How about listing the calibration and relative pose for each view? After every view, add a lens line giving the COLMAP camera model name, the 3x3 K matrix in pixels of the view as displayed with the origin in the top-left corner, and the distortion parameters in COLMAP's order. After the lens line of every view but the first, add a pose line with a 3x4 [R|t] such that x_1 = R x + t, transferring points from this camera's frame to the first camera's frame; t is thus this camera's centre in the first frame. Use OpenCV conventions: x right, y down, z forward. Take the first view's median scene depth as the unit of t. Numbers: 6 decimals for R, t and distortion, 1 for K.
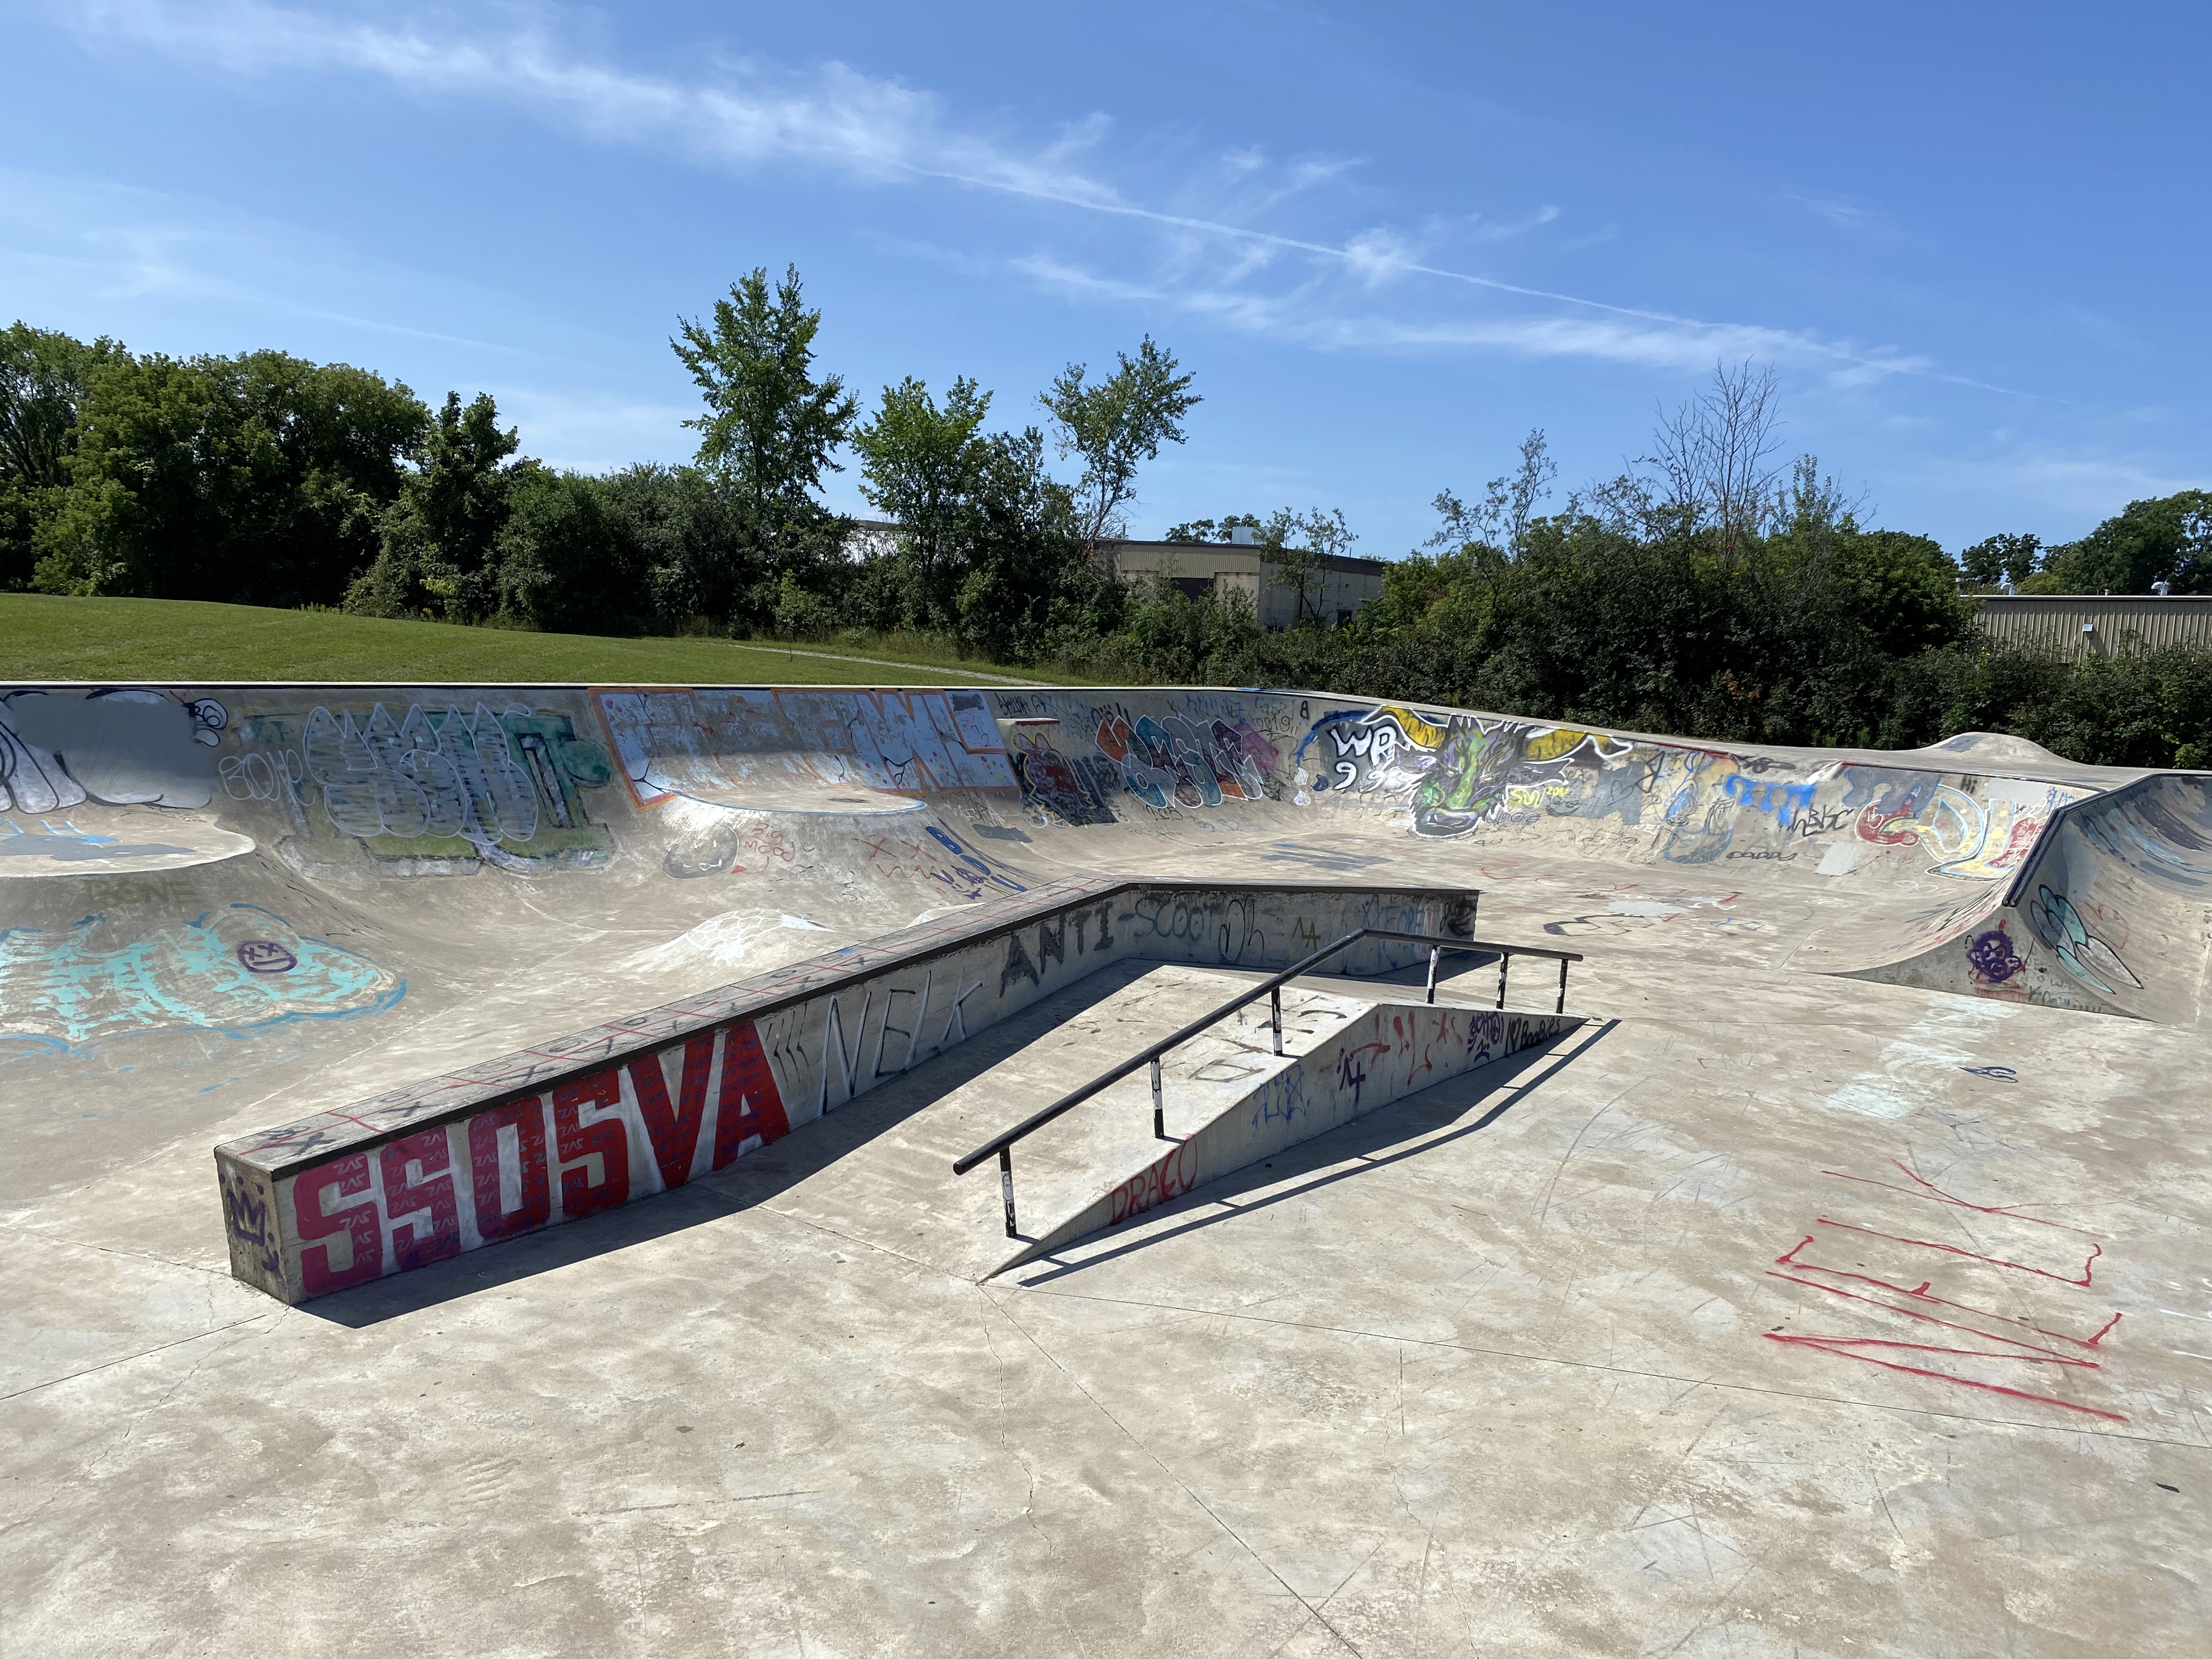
lens RADIAL K [[1767.0, 0, 1111.8], [0, 1767.0, 894.2], [0, 0, 1]] dist [0.071548, -0.144345]
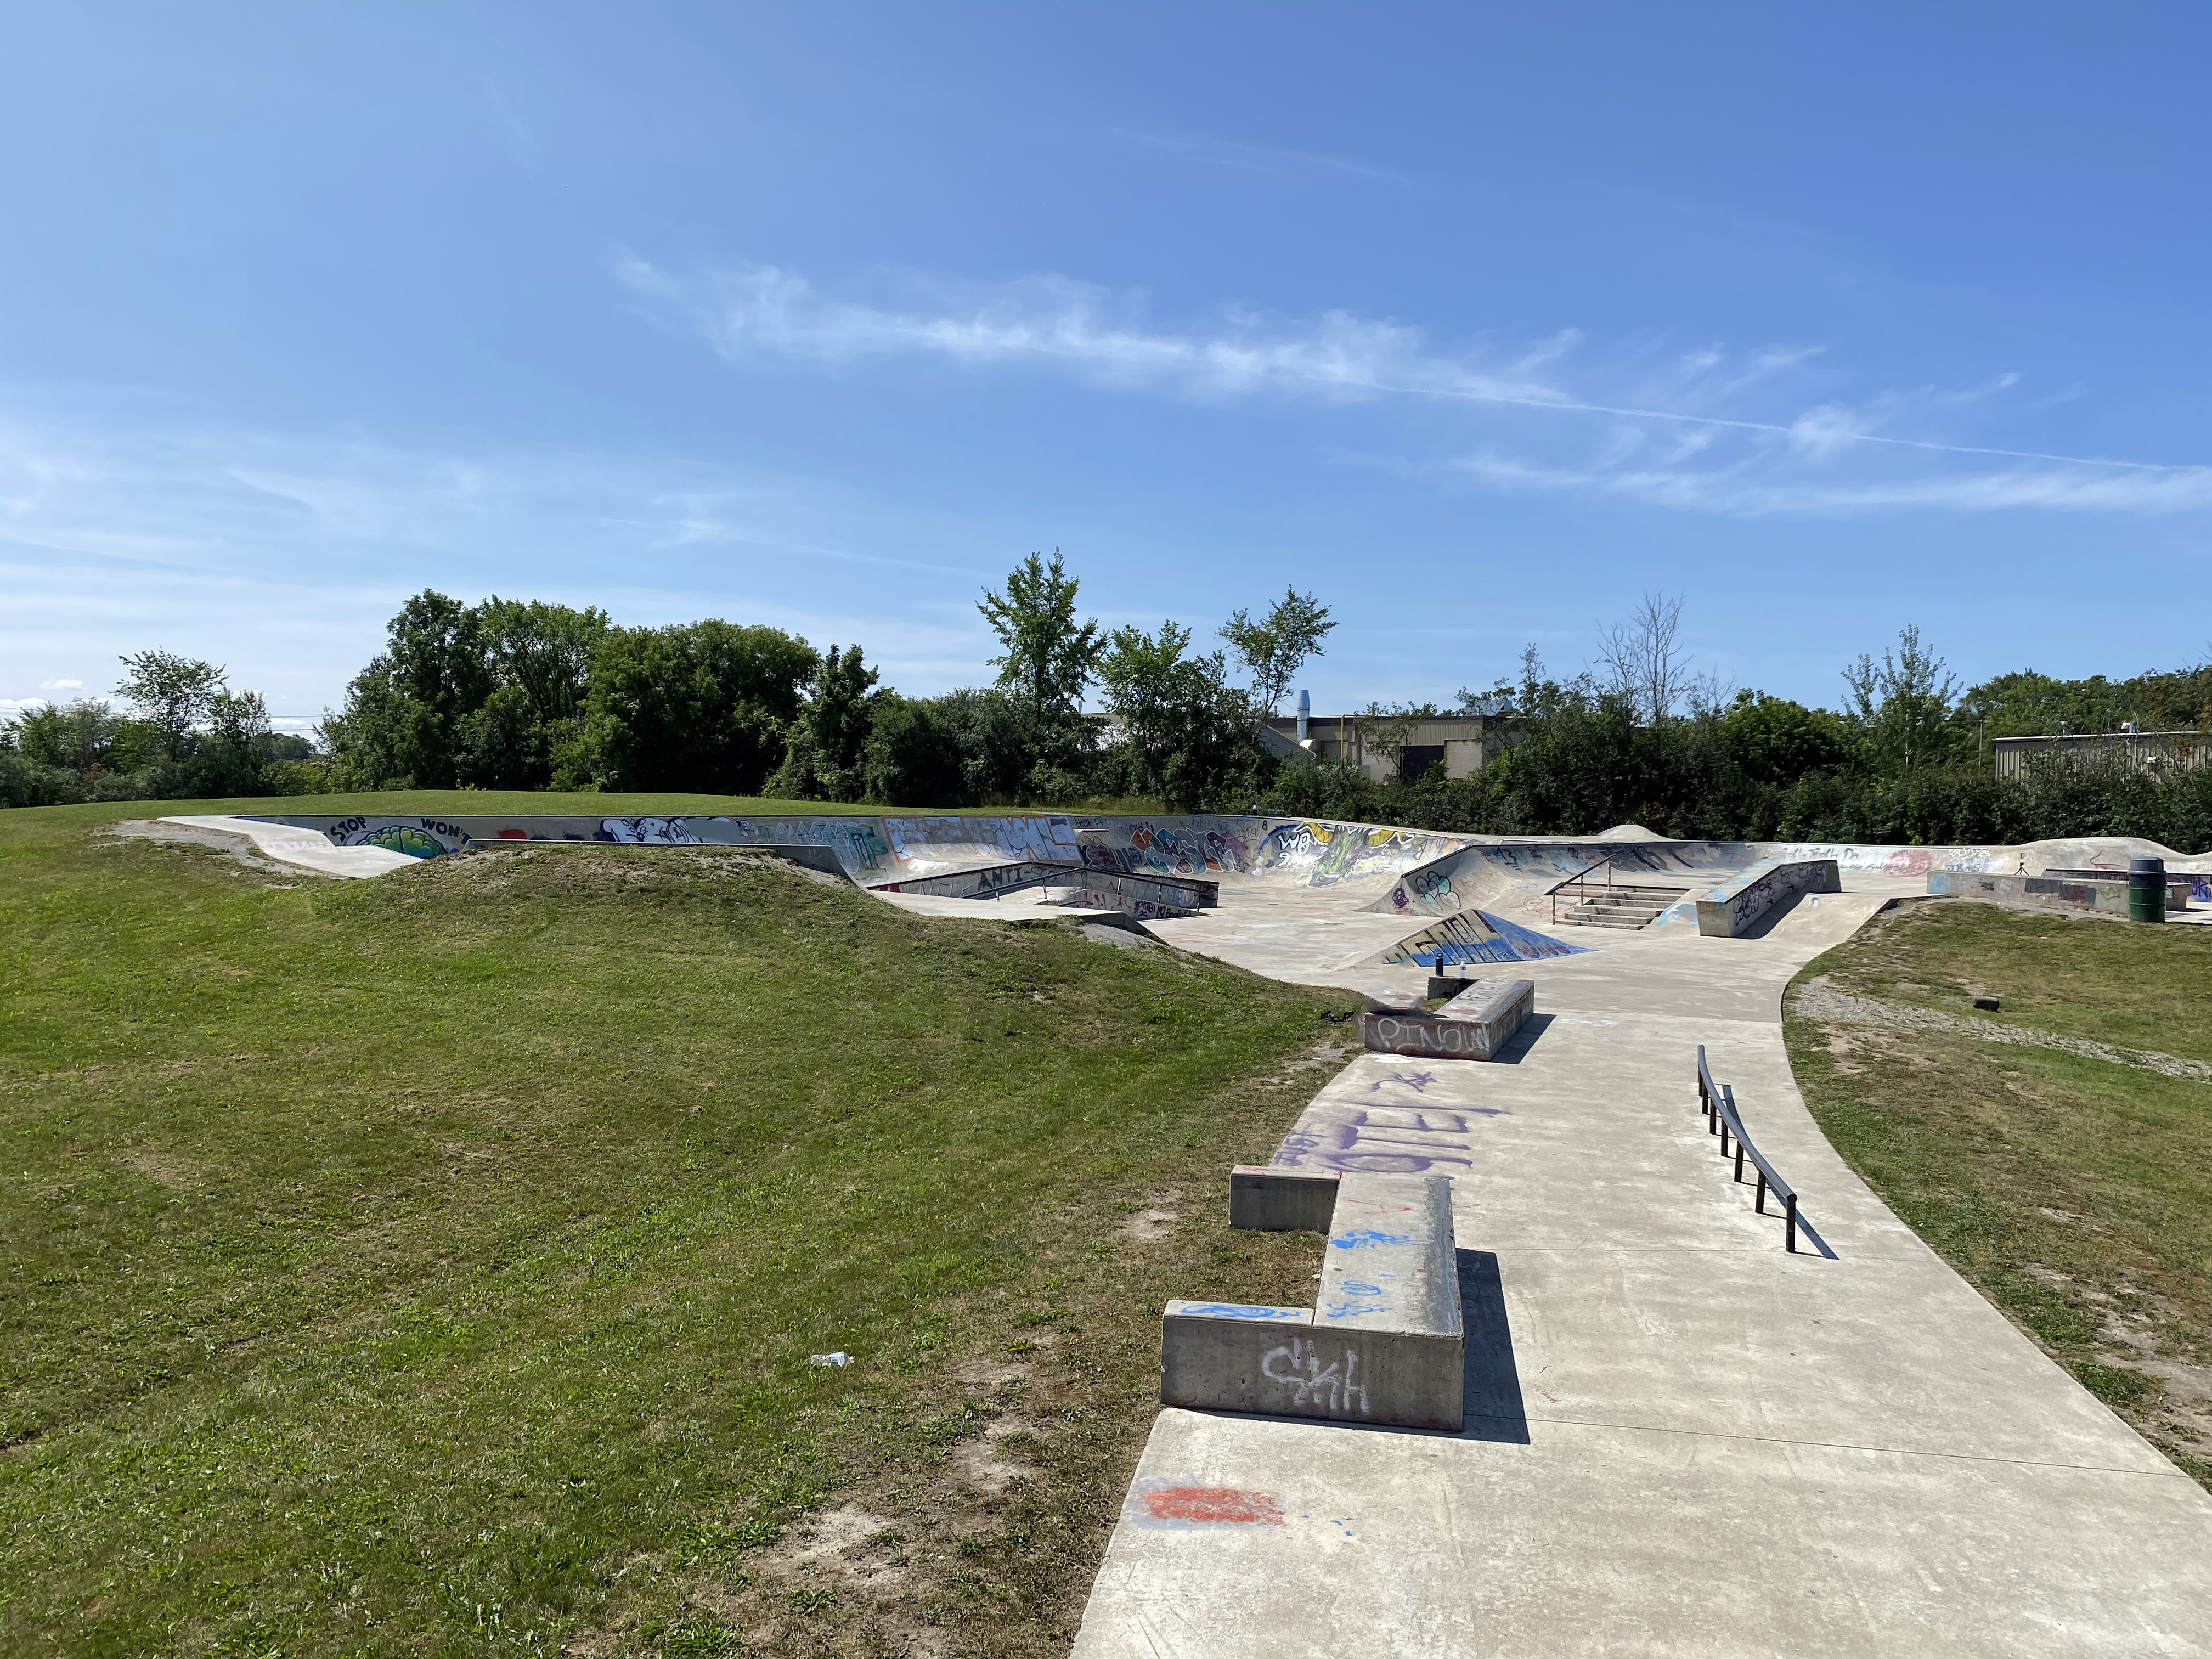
lens RADIAL K [[1767.0, 0, 1111.8], [0, 1767.0, 894.2], [0, 0, 1]] dist [0.071548, -0.144345]
pose [[0.980022, -0.026112, -0.197166, 0.137861], [0.007119, 0.995314, -0.096430, 0.063407], [0.198760, 0.093100, 0.975616, -0.363542]]
